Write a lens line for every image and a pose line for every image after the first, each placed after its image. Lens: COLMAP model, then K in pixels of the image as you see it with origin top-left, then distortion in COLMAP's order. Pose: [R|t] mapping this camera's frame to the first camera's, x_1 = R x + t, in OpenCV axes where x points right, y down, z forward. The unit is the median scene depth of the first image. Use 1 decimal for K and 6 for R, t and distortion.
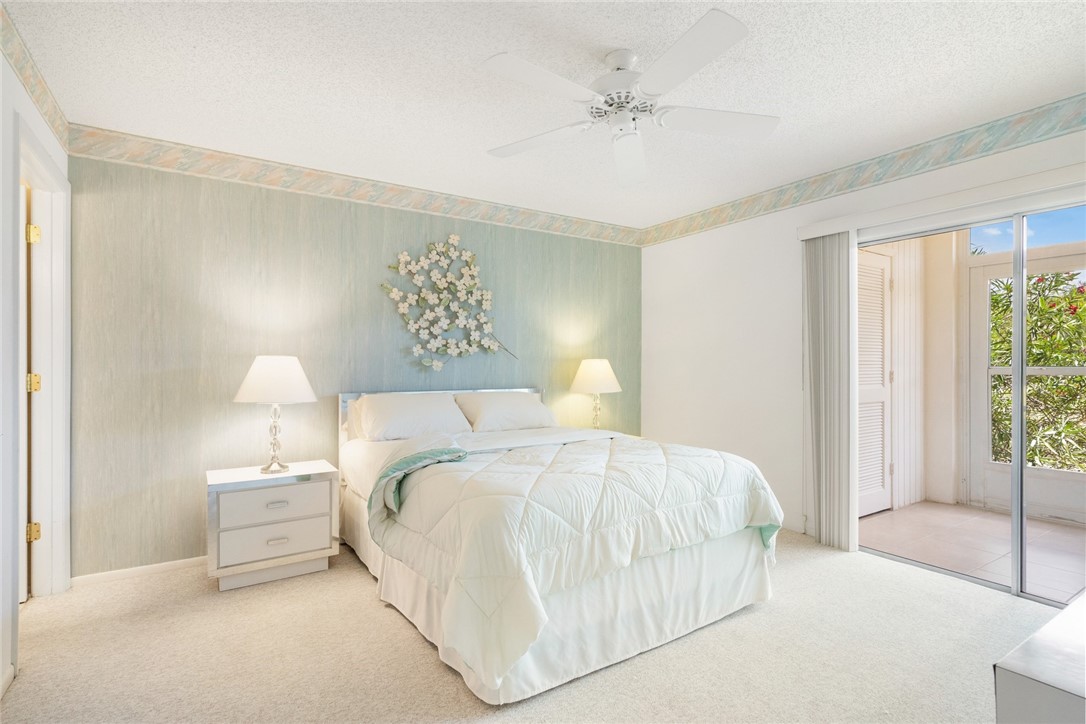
lens RADIAL K [[525.1, 0, 545.4], [0, 525.1, 360.6], [0, 0, 1]] dist [0.000003, 0.001458]
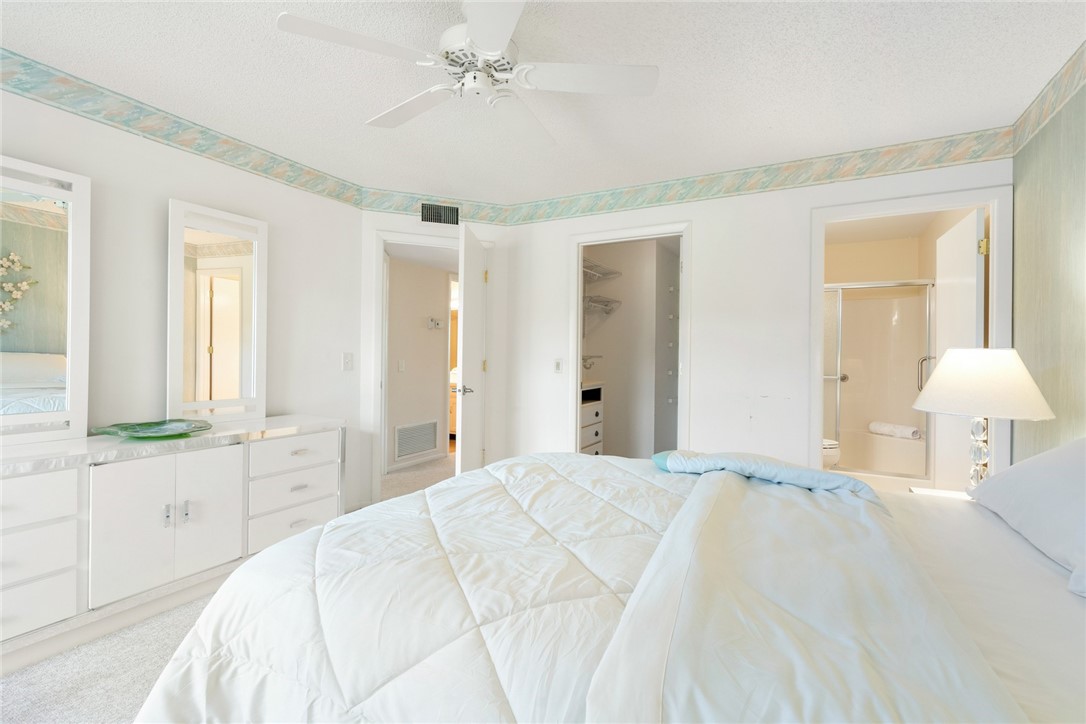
lens RADIAL K [[489.5, 0, 545.5], [0, 489.5, 358.1], [0, 0, 1]] dist [0.001908, 0.000535]
pose [[0.874902, 0.013729, 0.484105, -0.277013], [-0.018630, 0.999812, 0.005316, 0.003990], [-0.483941, -0.013670, 0.874994, 0.423763]]
